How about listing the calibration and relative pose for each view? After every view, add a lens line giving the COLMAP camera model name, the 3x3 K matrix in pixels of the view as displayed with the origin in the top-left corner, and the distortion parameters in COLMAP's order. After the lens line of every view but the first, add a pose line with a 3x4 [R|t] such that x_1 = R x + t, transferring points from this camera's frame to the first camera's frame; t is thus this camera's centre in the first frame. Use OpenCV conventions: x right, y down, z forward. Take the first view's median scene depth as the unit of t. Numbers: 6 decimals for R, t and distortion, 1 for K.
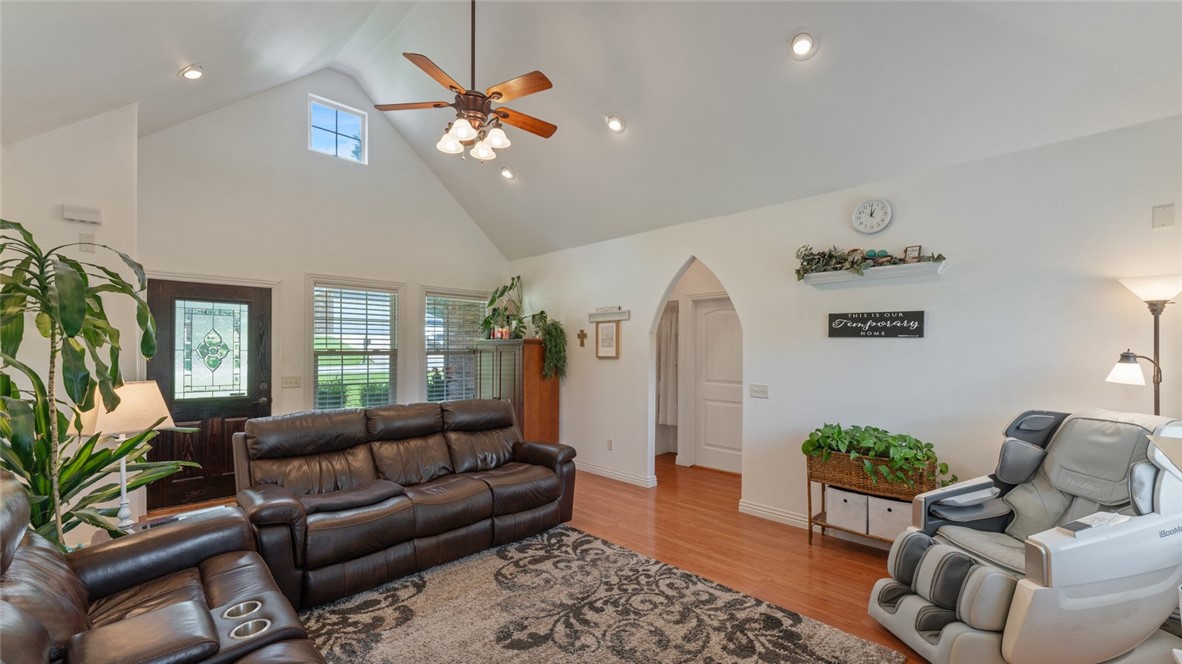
lens RADIAL K [[481.0, 0, 611.5], [0, 481.0, 349.9], [0, 0, 1]] dist [0.004341, -0.000287]
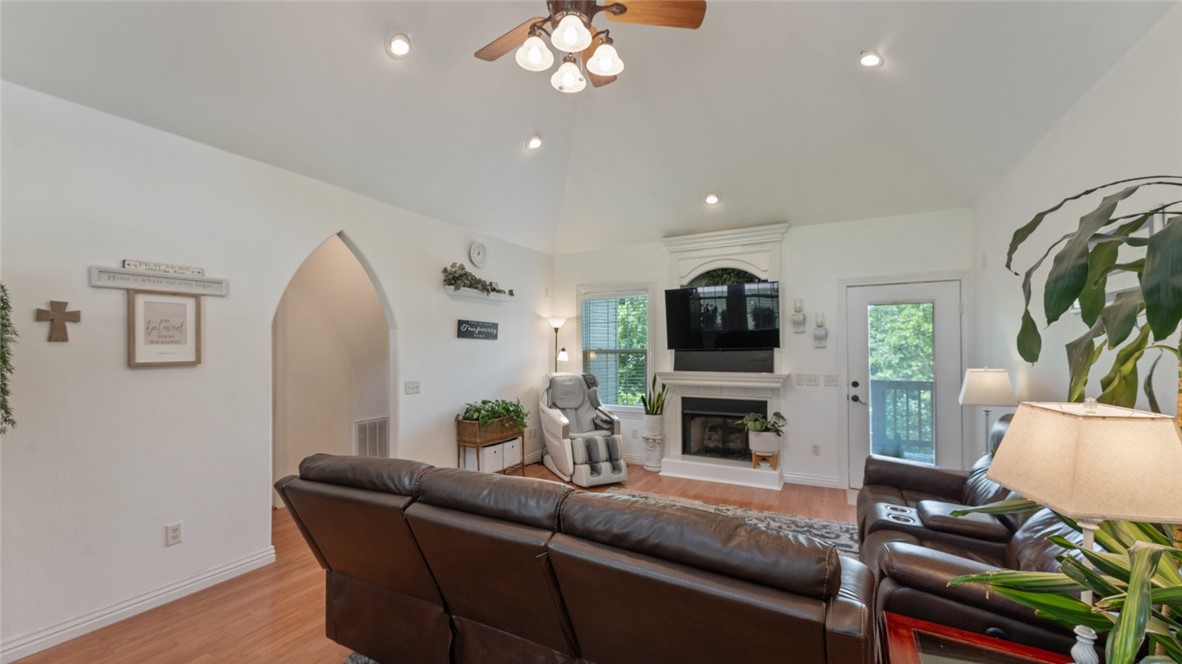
lens RADIAL K [[481.0, 0, 607.9], [0, 481.0, 344.4], [0, 0, 1]] dist [0.004341, -0.000287]
pose [[-0.306467, 0.001868, 0.951880, -1.191265], [0.001122, 0.999998, -0.001602, -0.007270], [-0.951881, 0.000577, -0.306468, 1.345935]]
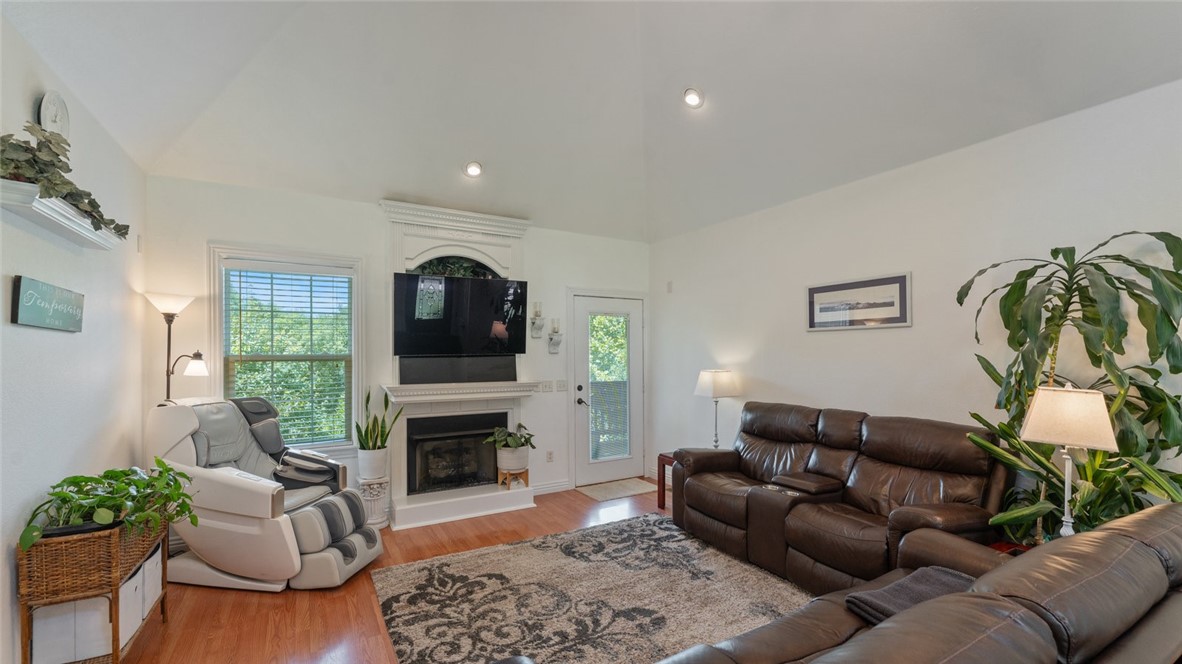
lens RADIAL K [[481.0, 0, 602.6], [0, 481.0, 354.8], [0, 0, 1]] dist [0.004341, -0.000287]
pose [[-0.963950, -0.004765, 0.266040, -0.326306], [-0.004119, 0.999987, 0.002987, 0.002524], [-0.266051, 0.001784, -0.963957, 1.742130]]
